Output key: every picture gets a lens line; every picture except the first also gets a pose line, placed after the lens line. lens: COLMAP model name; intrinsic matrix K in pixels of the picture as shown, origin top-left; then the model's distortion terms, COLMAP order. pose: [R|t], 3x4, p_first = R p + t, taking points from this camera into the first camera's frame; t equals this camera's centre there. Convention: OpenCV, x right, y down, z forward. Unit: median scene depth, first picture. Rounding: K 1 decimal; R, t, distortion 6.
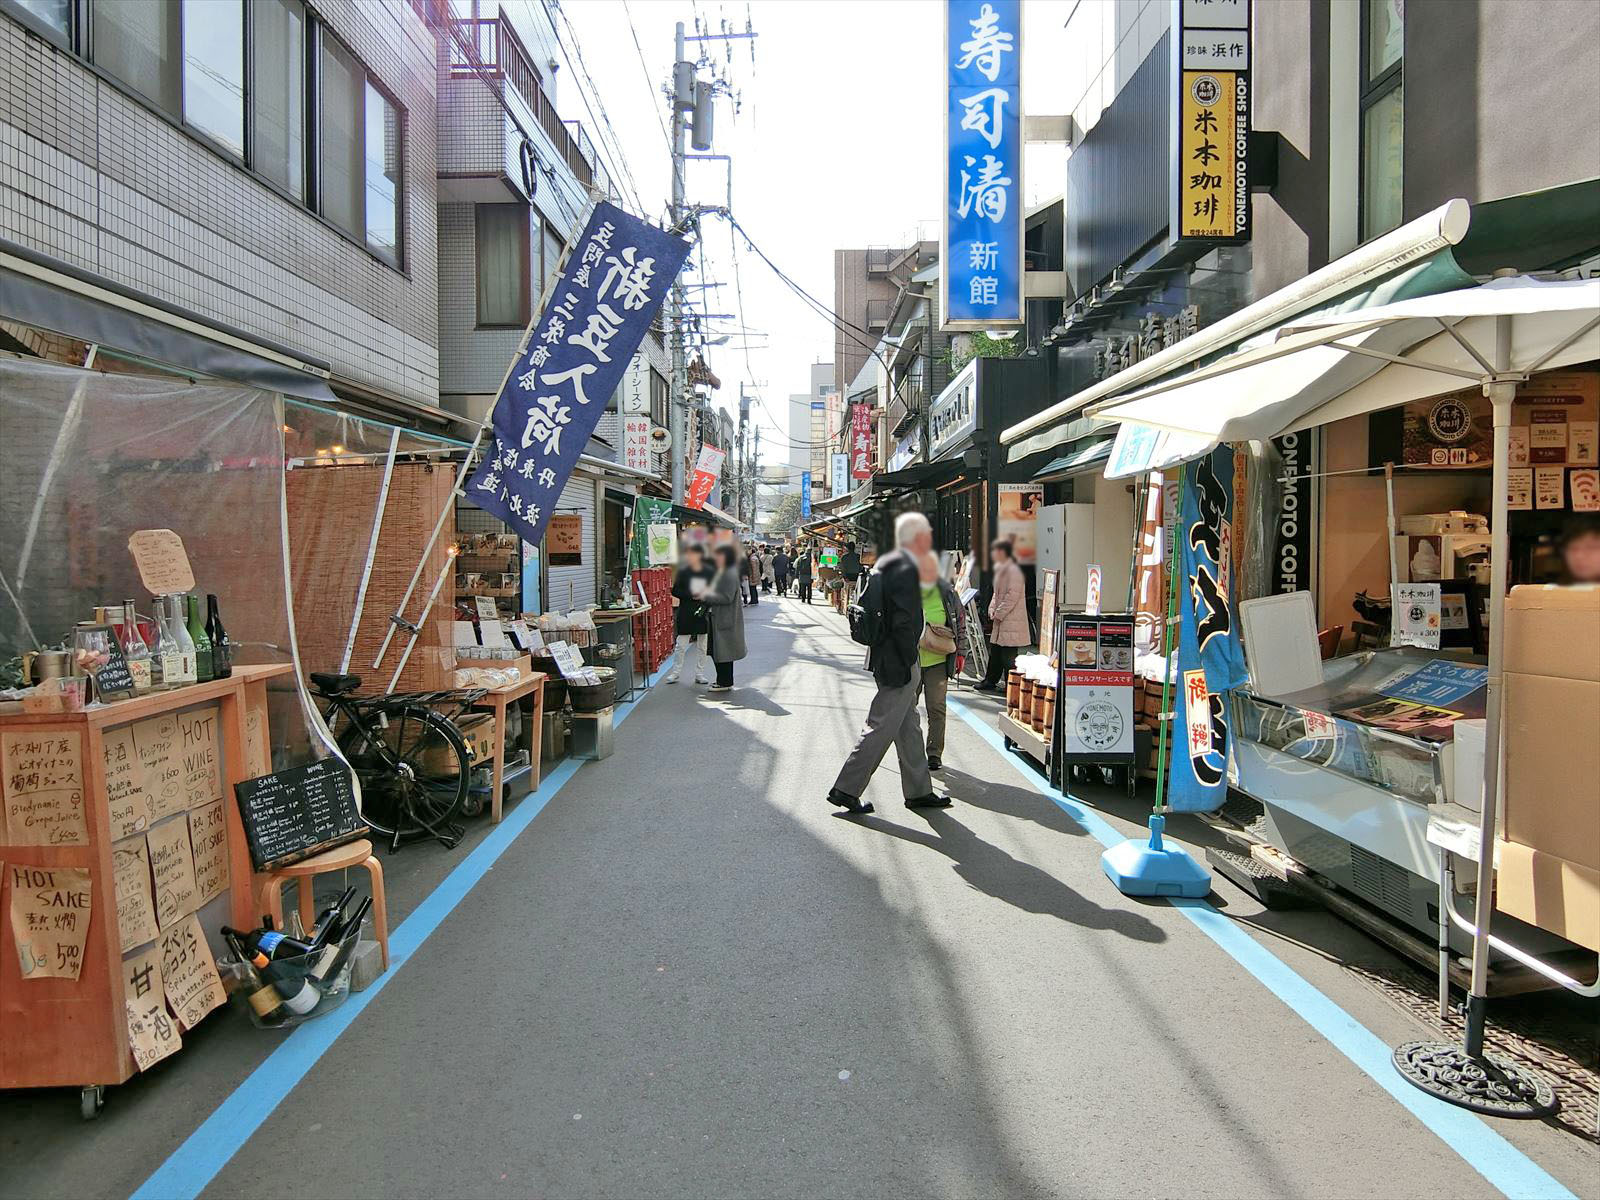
lens RADIAL K [[985.7, 0, 800.0], [0, 985.7, 600.0], [0, 0, 1]] dist [-0.083299, 0.000426]
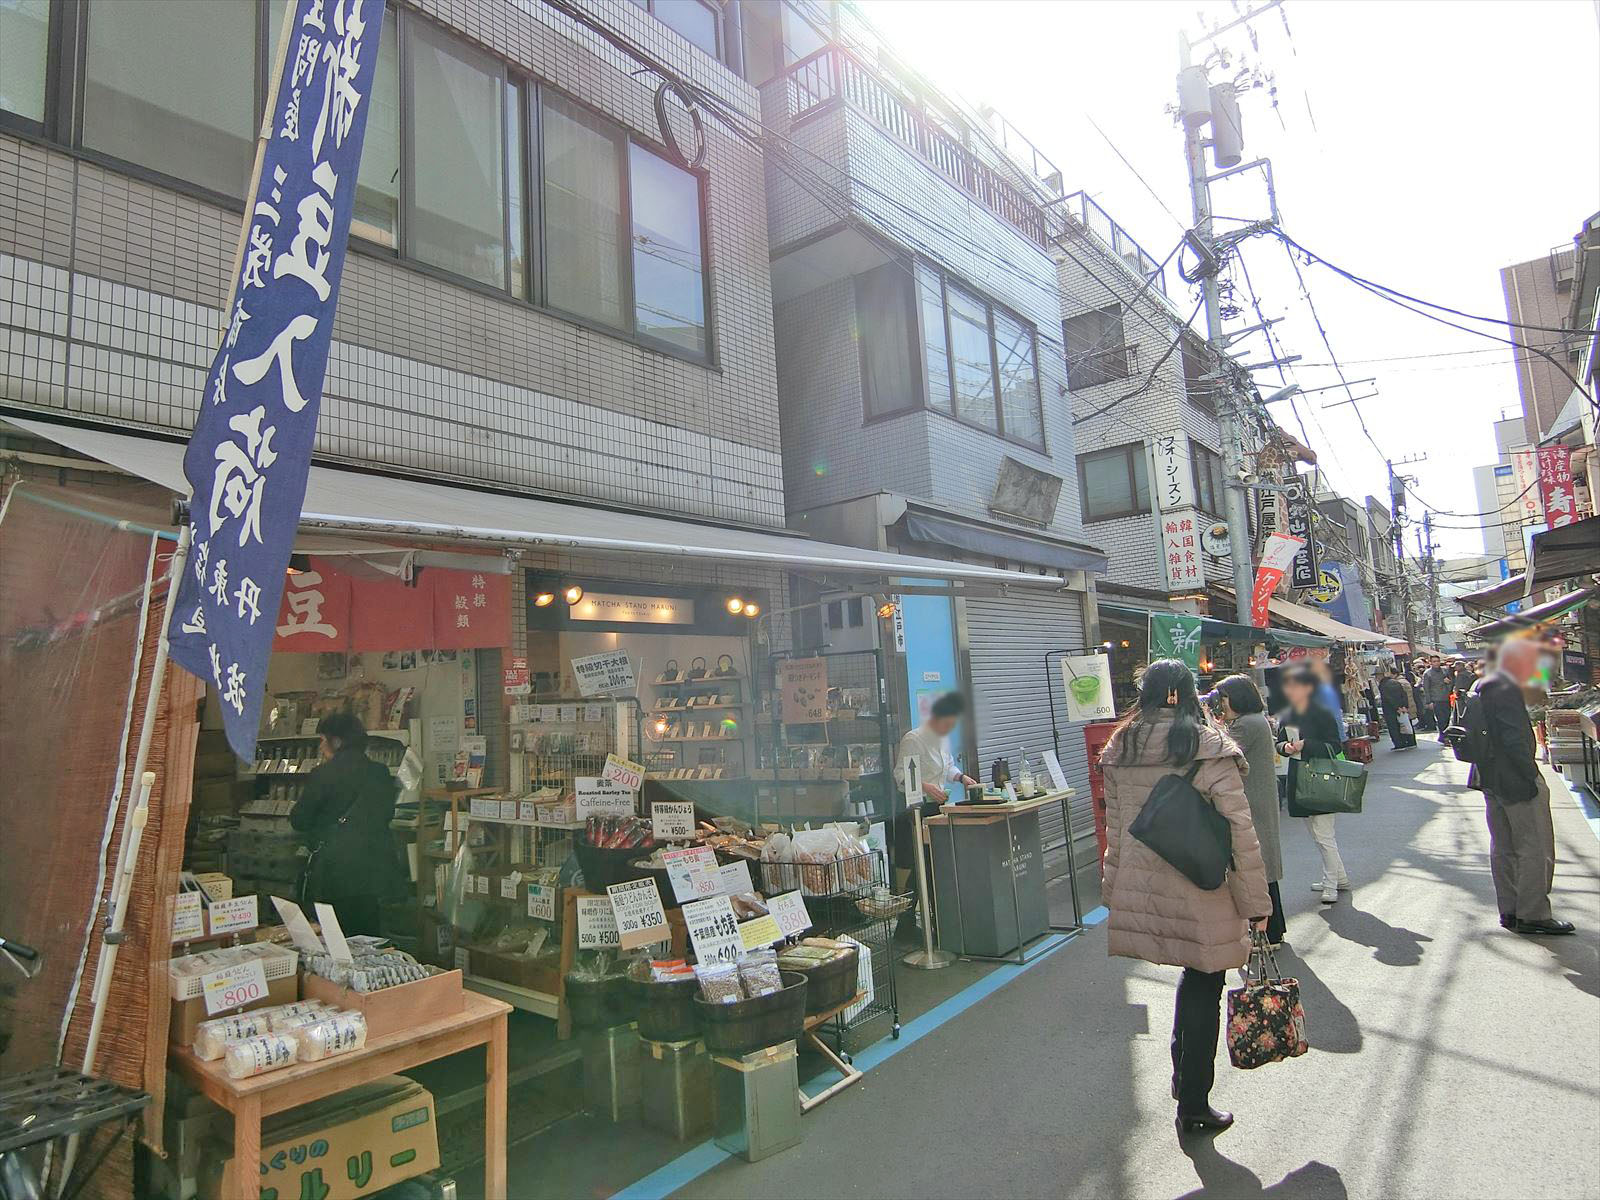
lens RADIAL K [[954.0, 0, 800.1], [0, 954.0, 589.8], [0, 0, 1]] dist [-0.031646, 0.000565]
pose [[0.782251, -0.121526, -0.610996, 0.051218], [0.029237, 0.986869, -0.158854, -0.015885], [0.622277, 0.106400, 0.775532, 0.235089]]
